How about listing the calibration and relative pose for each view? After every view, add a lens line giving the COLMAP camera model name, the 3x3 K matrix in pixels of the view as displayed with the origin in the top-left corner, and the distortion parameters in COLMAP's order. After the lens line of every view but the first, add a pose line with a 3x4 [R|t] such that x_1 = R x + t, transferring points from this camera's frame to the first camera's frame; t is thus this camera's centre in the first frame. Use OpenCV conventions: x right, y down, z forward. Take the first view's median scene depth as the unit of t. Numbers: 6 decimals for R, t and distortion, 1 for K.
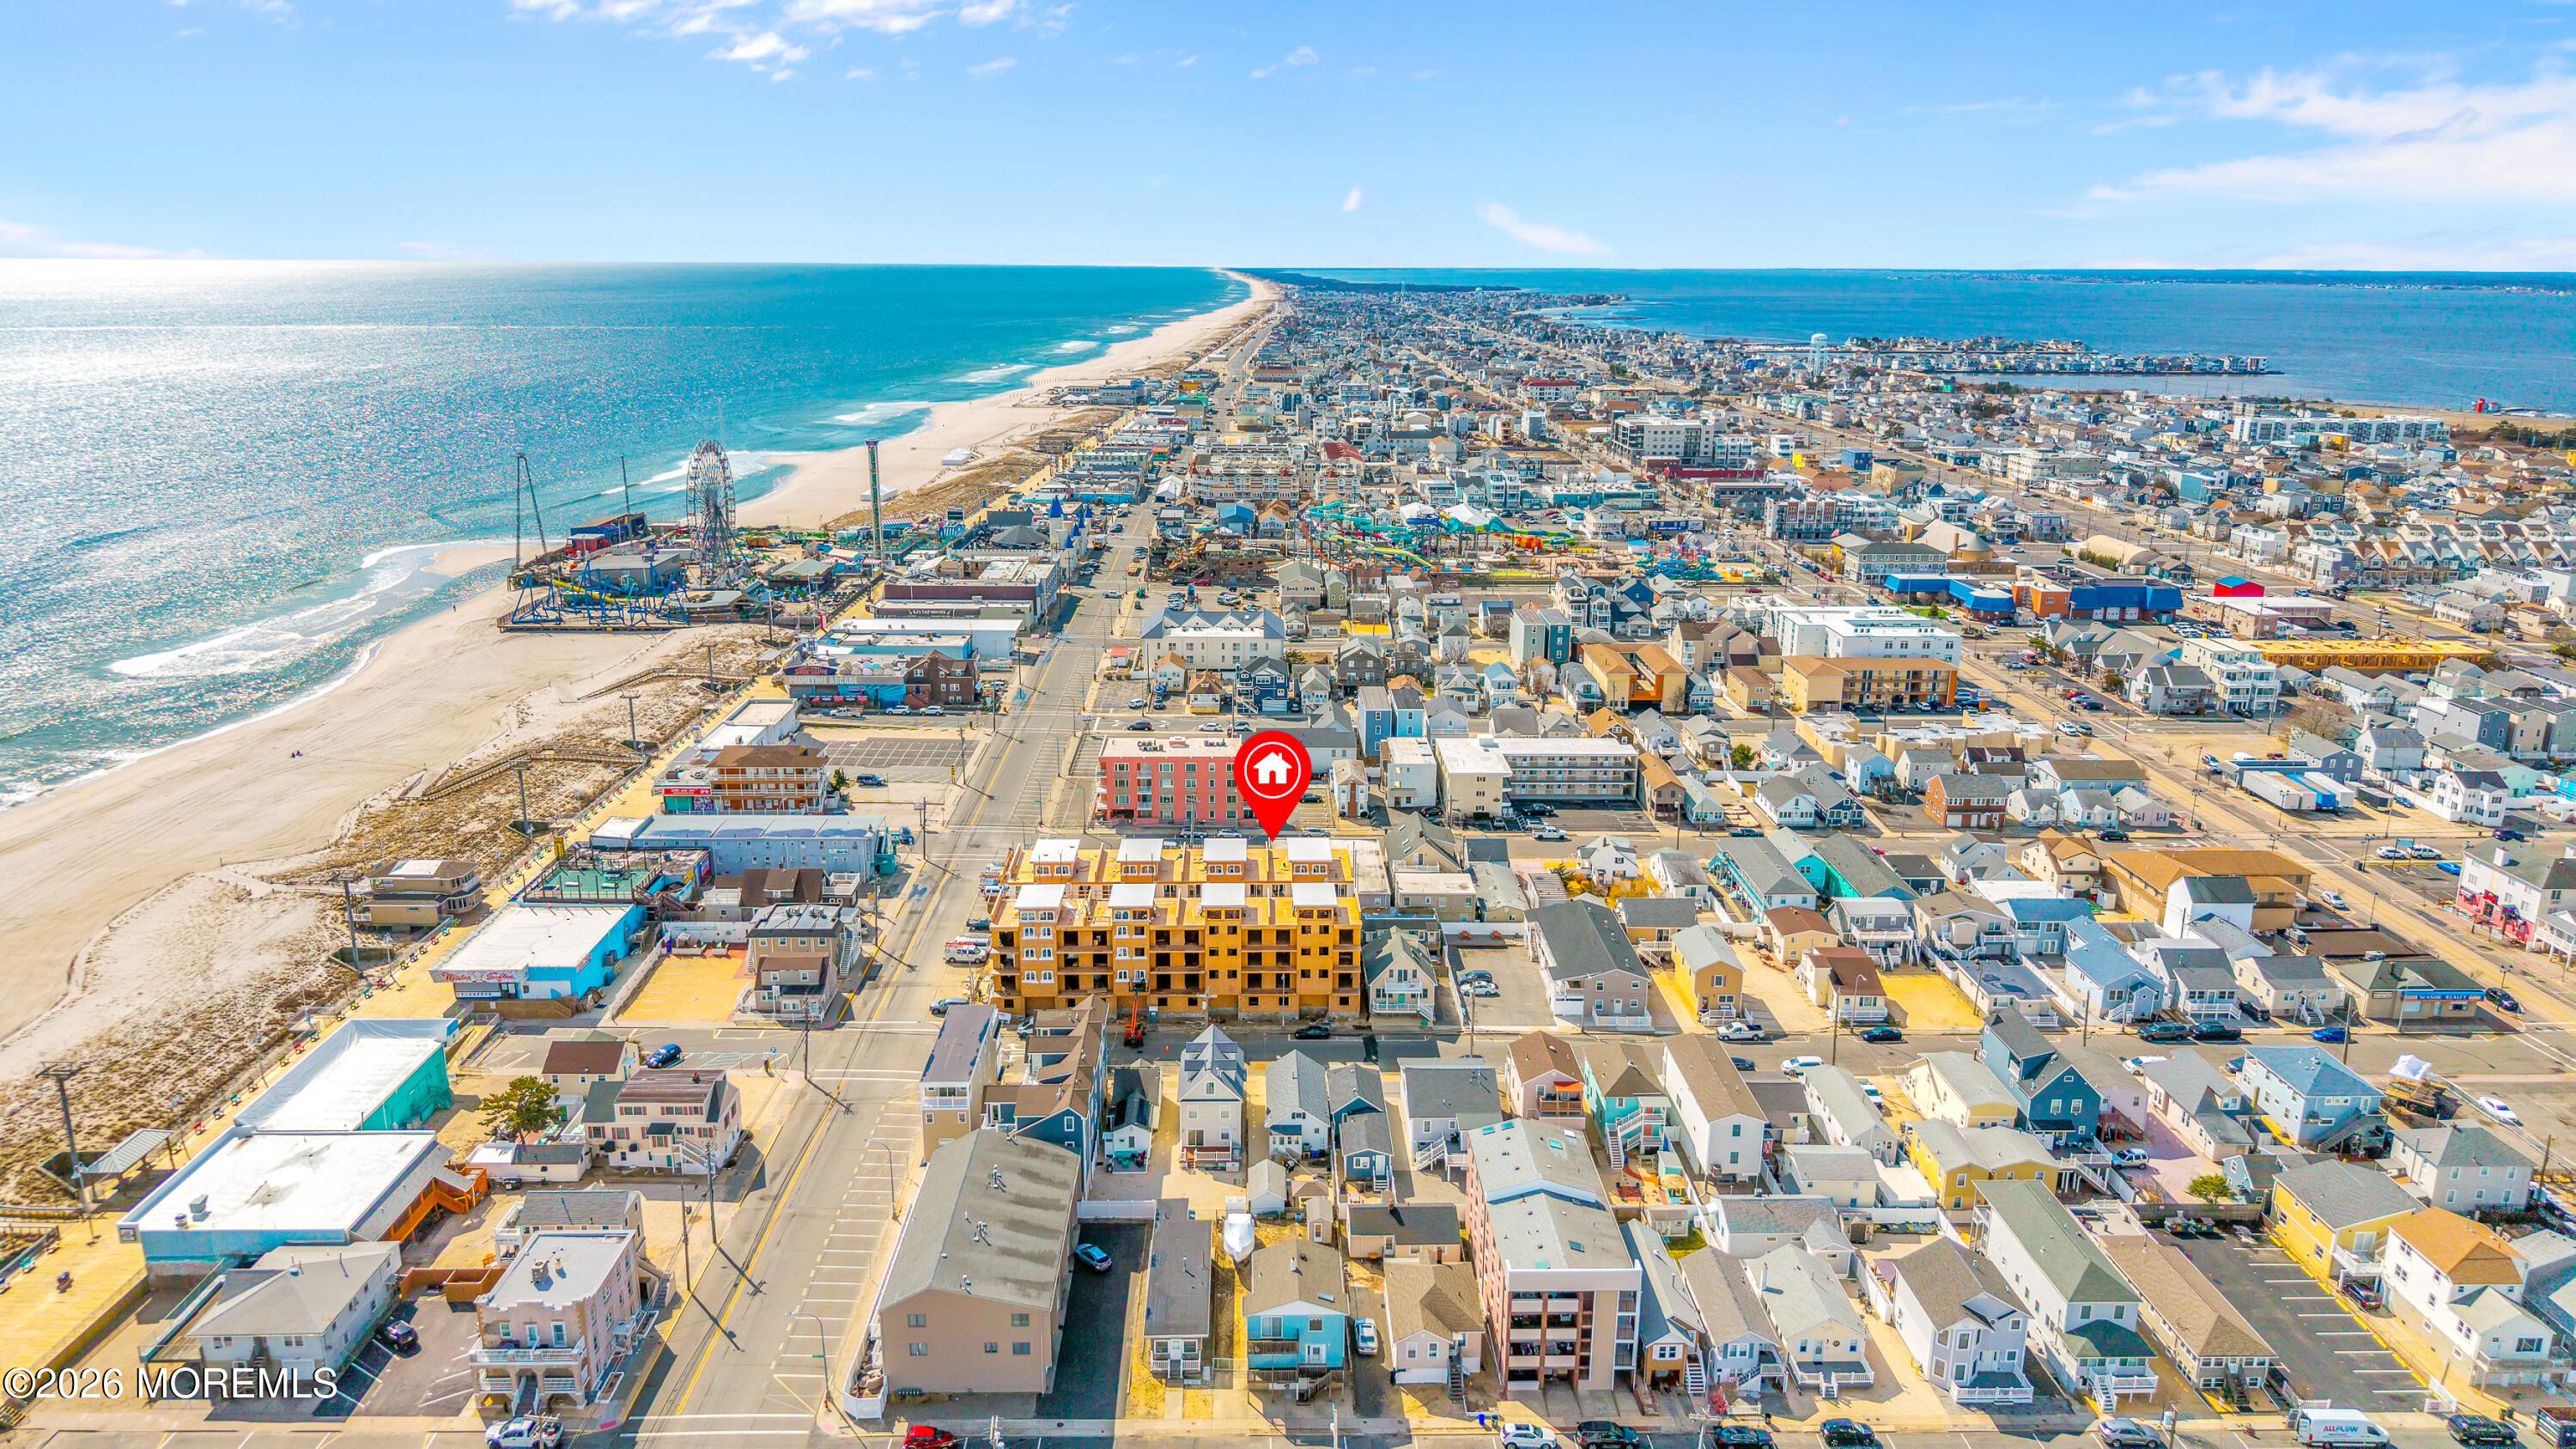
lens RADIAL K [[1749.1, 0, 1286.7], [0, 1749.1, 733.5], [0, 0, 1]] dist [0.019742, -0.018103]
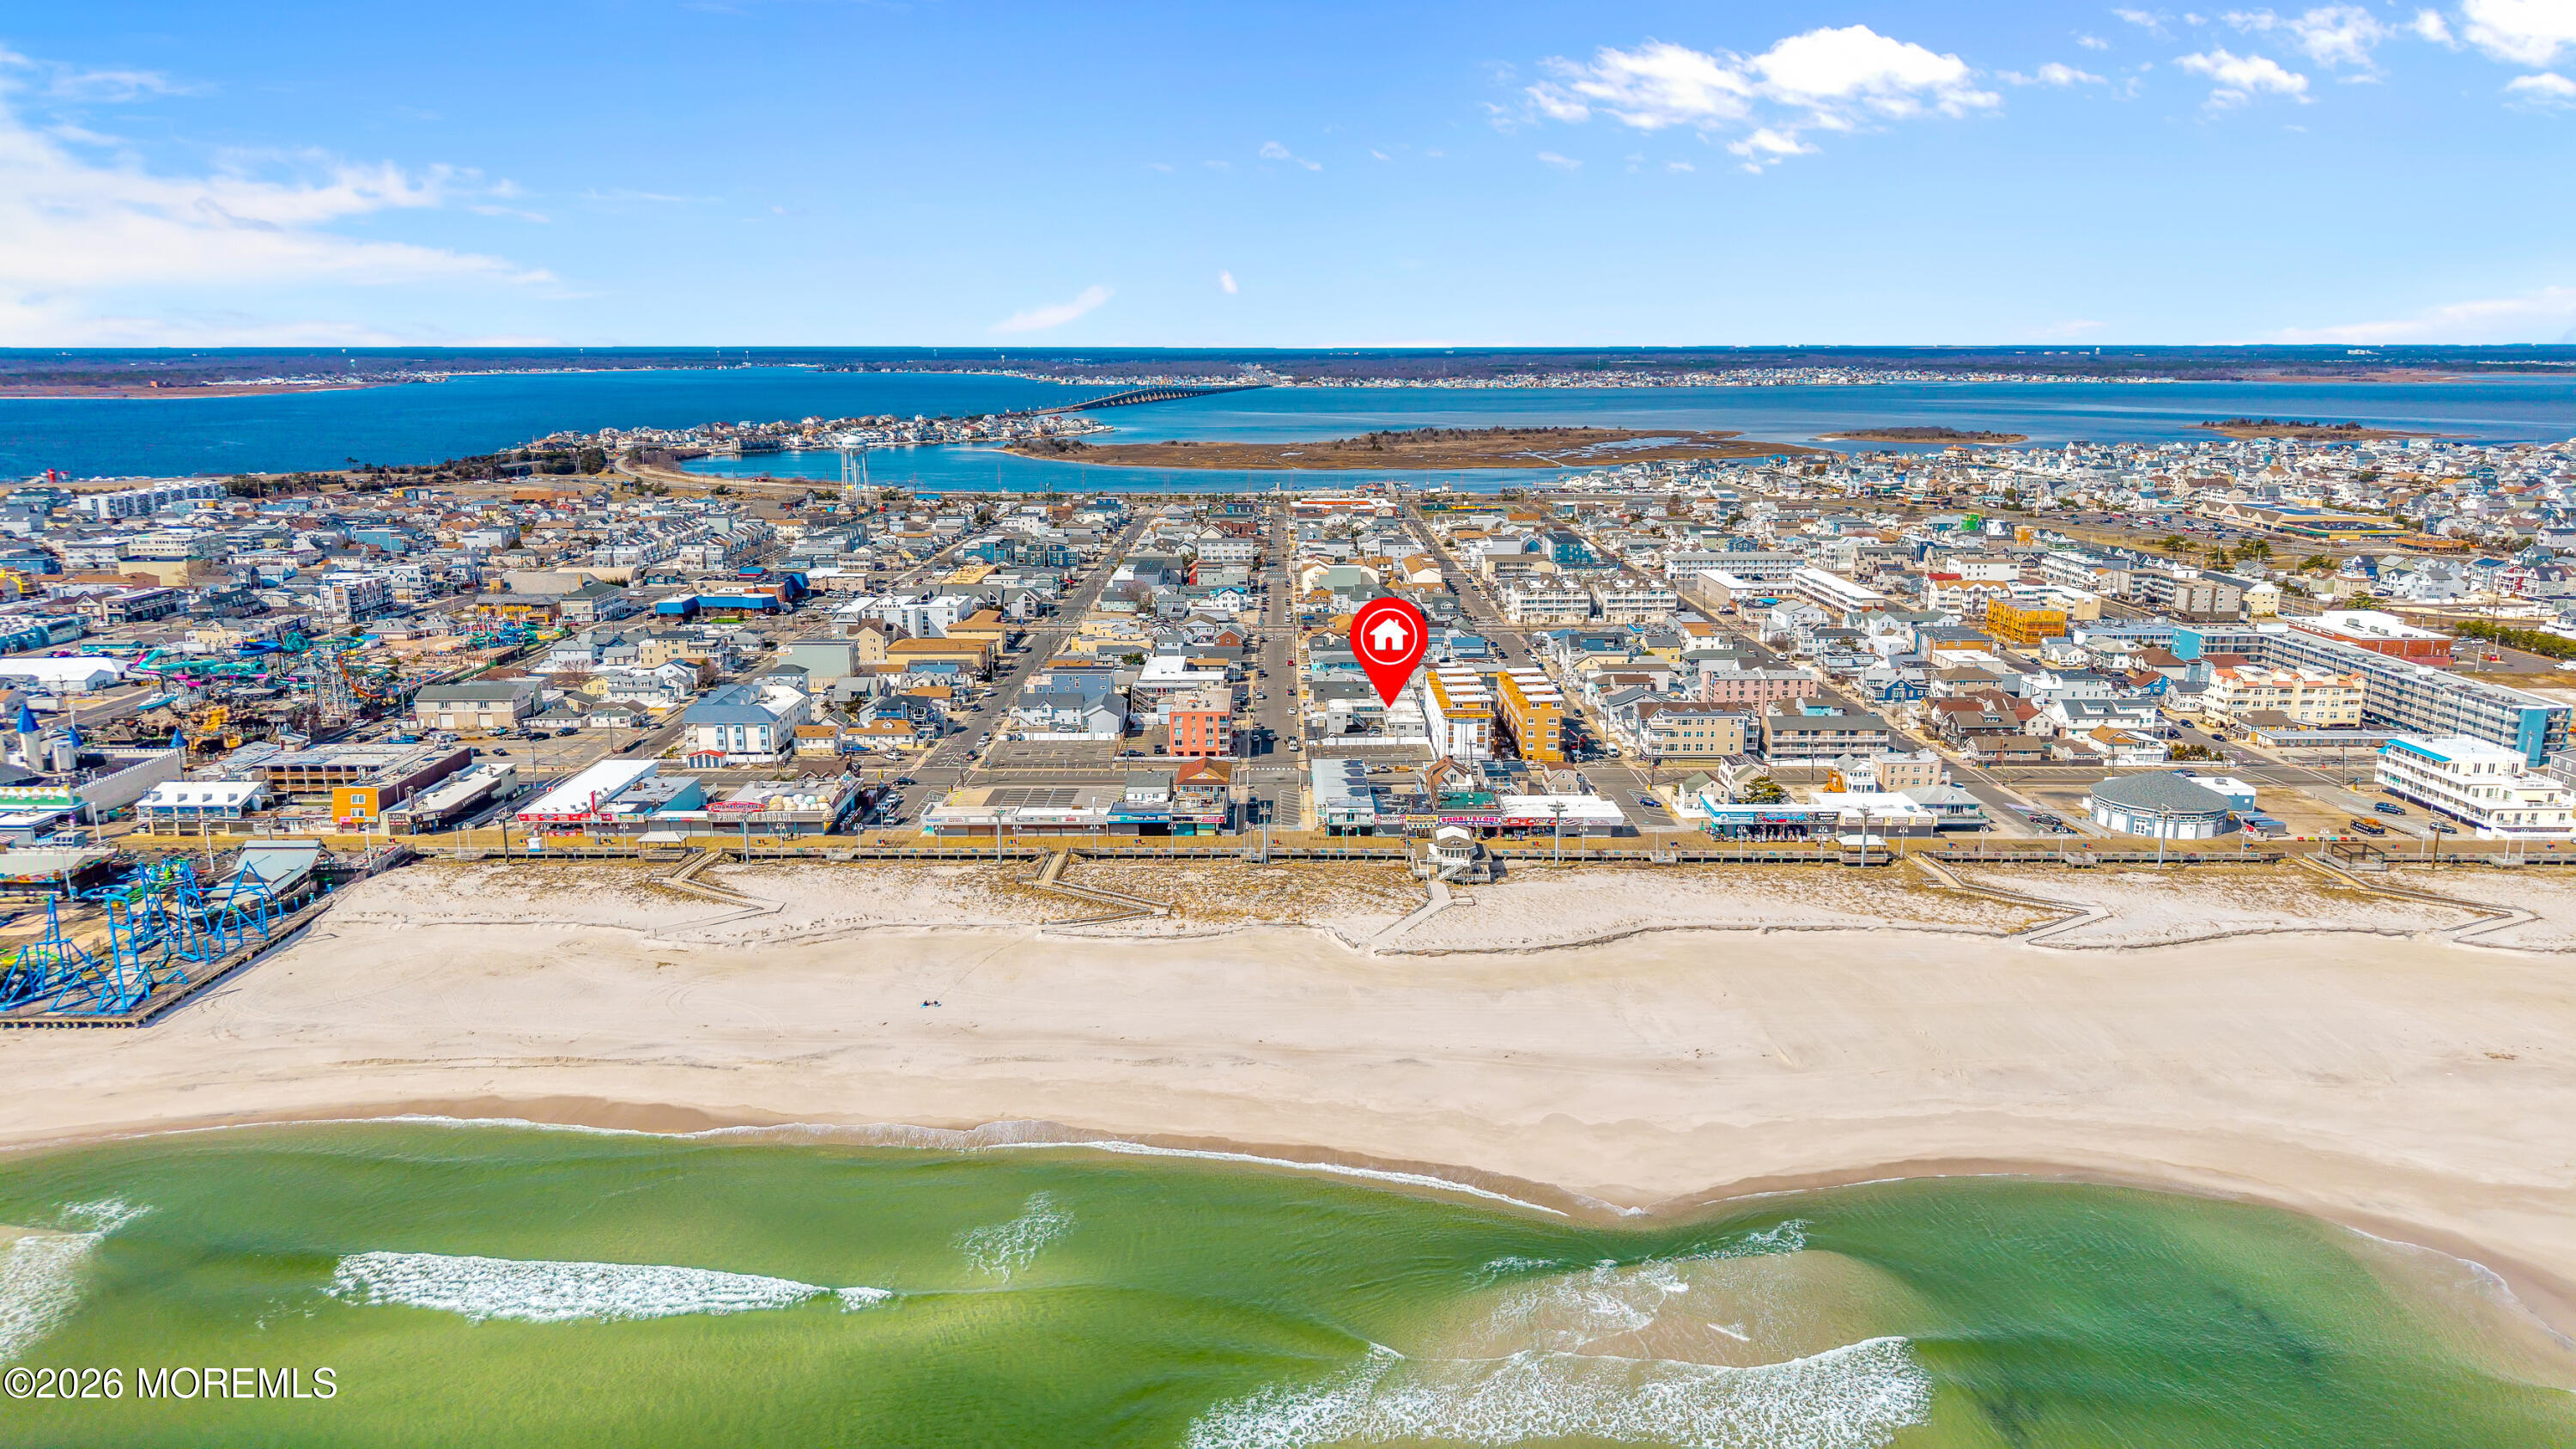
lens RADIAL K [[1749.1, 0, 1269.4], [0, 1749.1, 707.8], [0, 0, 1]] dist [0.019742, -0.018103]
pose [[-0.014079, -0.206816, 0.978279, -1.265416], [0.256571, 0.944871, 0.203446, -0.228401], [-0.966423, 0.253862, 0.039760, 0.757584]]
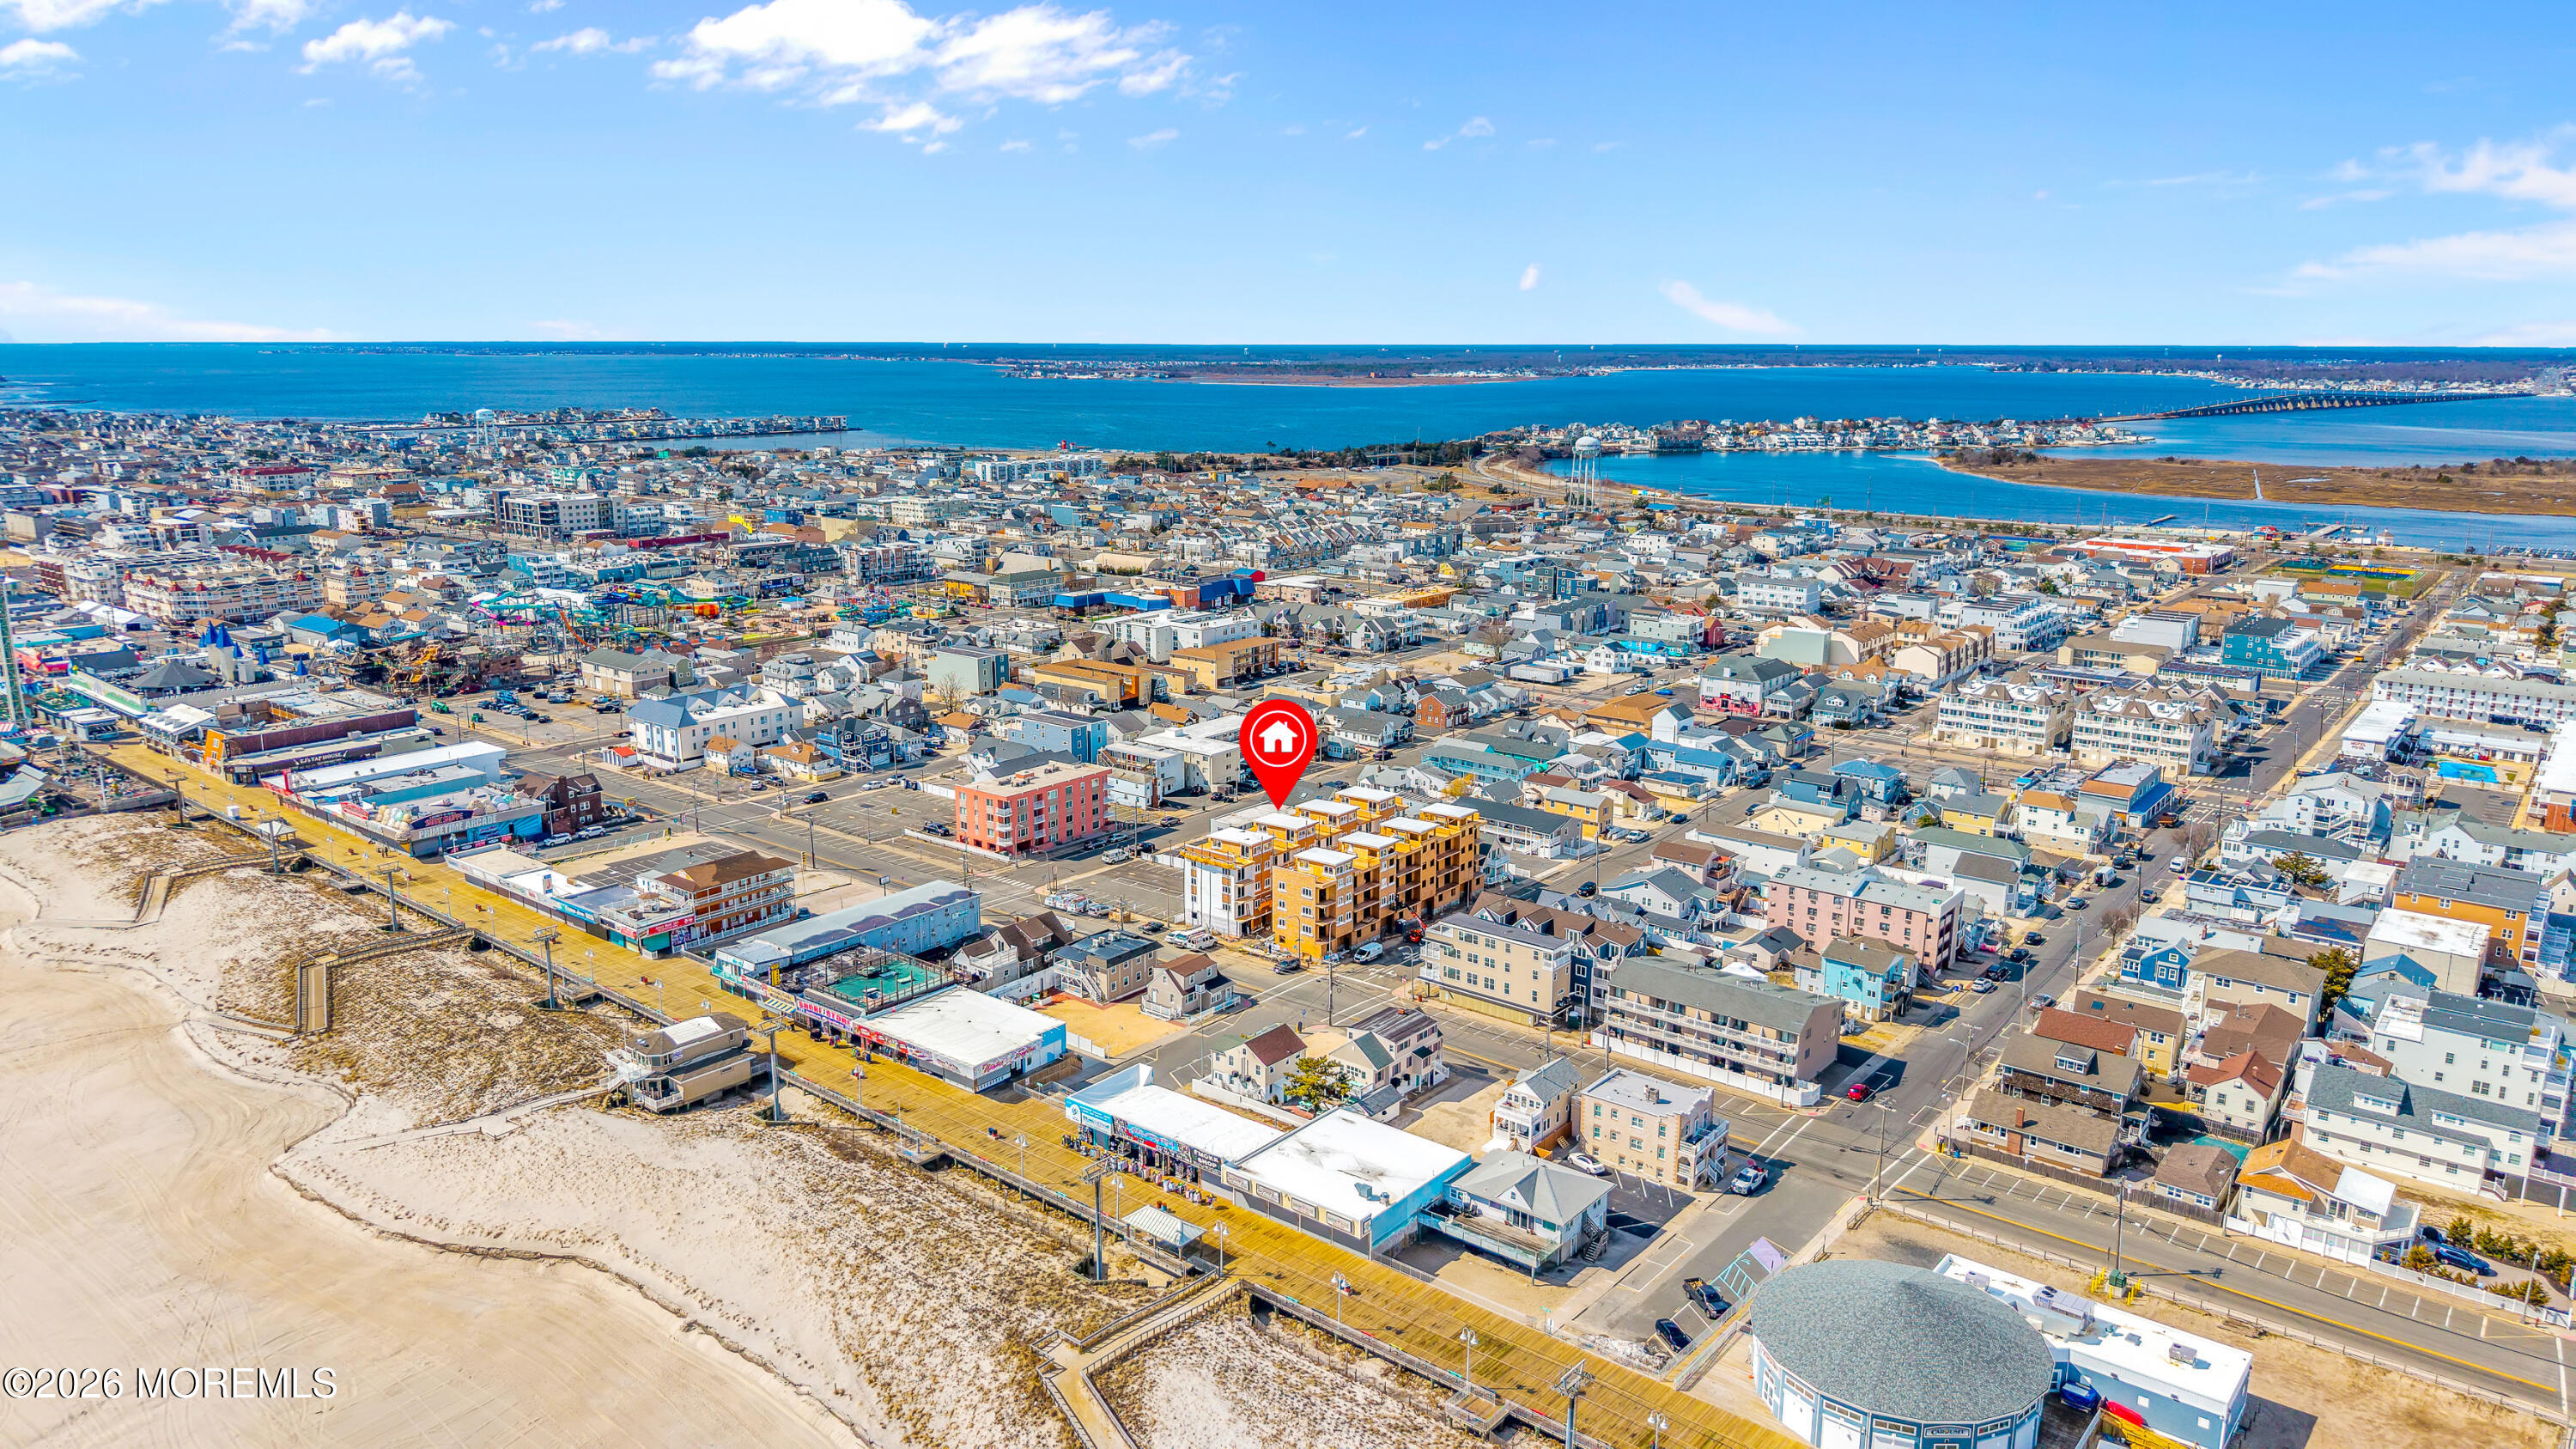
lens RADIAL K [[1749.1, 0, 1281.5], [0, 1749.1, 717.7], [0, 0, 1]] dist [0.019742, -0.018103]
pose [[0.626086, -0.166147, 0.761848, -0.695133], [0.200540, 0.978480, 0.048588, -0.045804], [-0.753525, 0.122361, 0.645931, 0.124756]]
